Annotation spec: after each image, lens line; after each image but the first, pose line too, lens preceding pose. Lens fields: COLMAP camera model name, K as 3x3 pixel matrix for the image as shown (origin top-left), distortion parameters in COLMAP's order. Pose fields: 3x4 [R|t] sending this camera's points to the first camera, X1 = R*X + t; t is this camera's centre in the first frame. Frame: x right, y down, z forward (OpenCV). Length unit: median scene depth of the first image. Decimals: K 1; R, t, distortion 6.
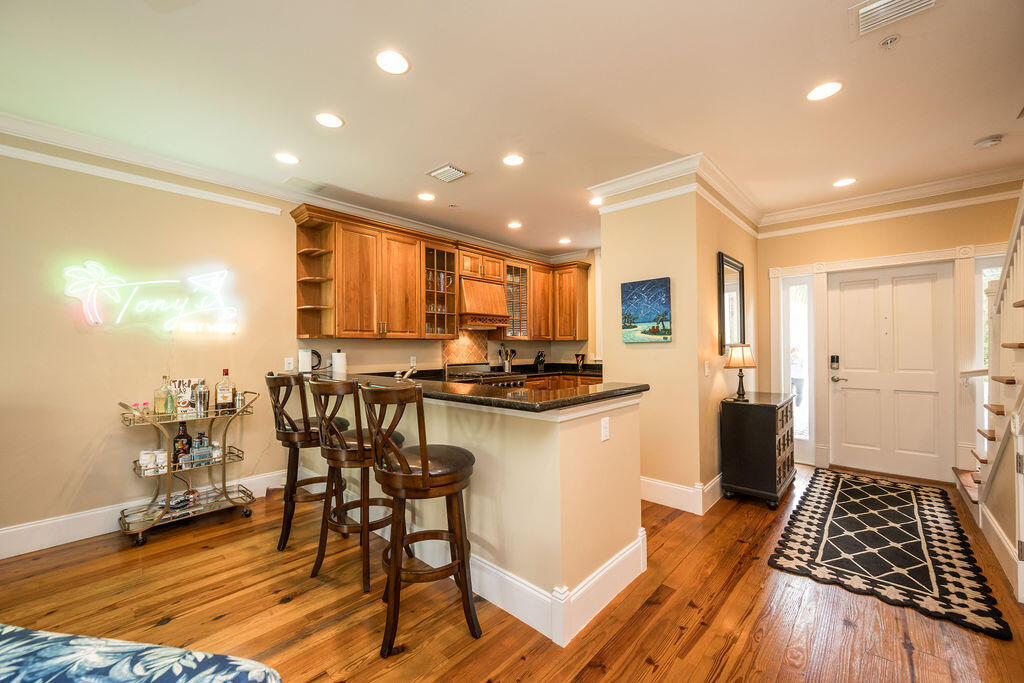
lens RADIAL K [[396.8, 0, 513.6], [0, 396.8, 343.2], [0, 0, 1]] dist [-0.000343, -0.000238]
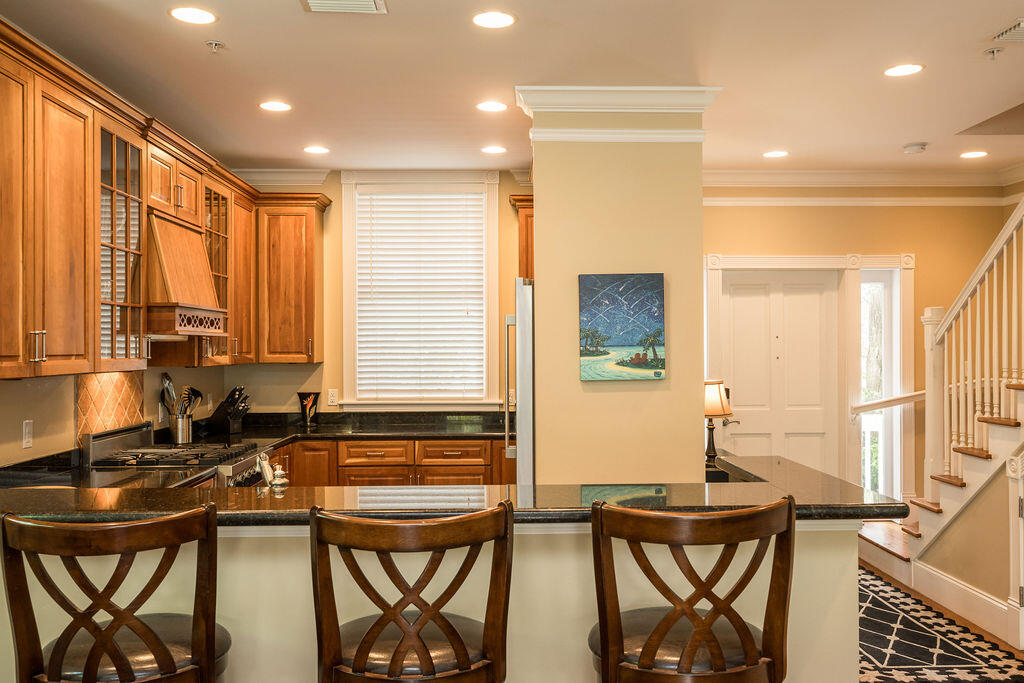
lens RADIAL K [[867.0, 0, 506.9], [0, 867.0, 341.4], [0, 0, 1]] dist [-0.009750, -0.003757]
pose [[0.729158, 0.009520, 0.684279, -0.471442], [-0.007292, 0.999955, -0.006141, -0.035793], [-0.684306, -0.000512, 0.729194, 0.134554]]
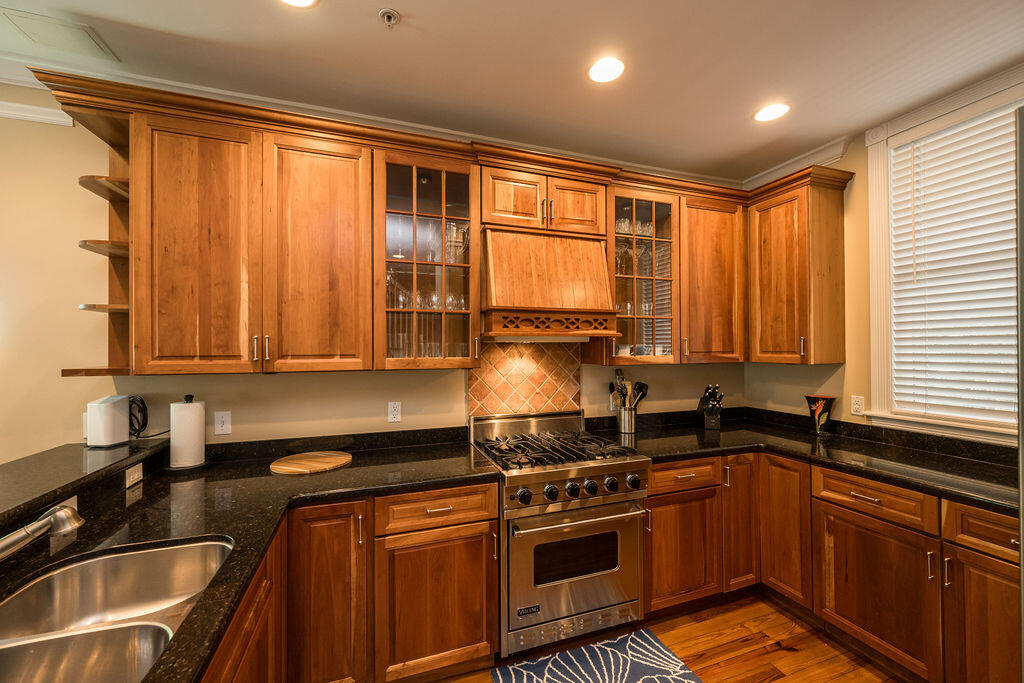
lens RADIAL K [[396.8, 0, 507.9], [0, 396.8, 347.2], [0, 0, 1]] dist [-0.000343, -0.000238]
pose [[0.882019, -0.000542, -0.471213, 0.099256], [0.003498, 0.999979, 0.005396, -0.035979], [0.471200, -0.006408, 0.882003, 0.633556]]
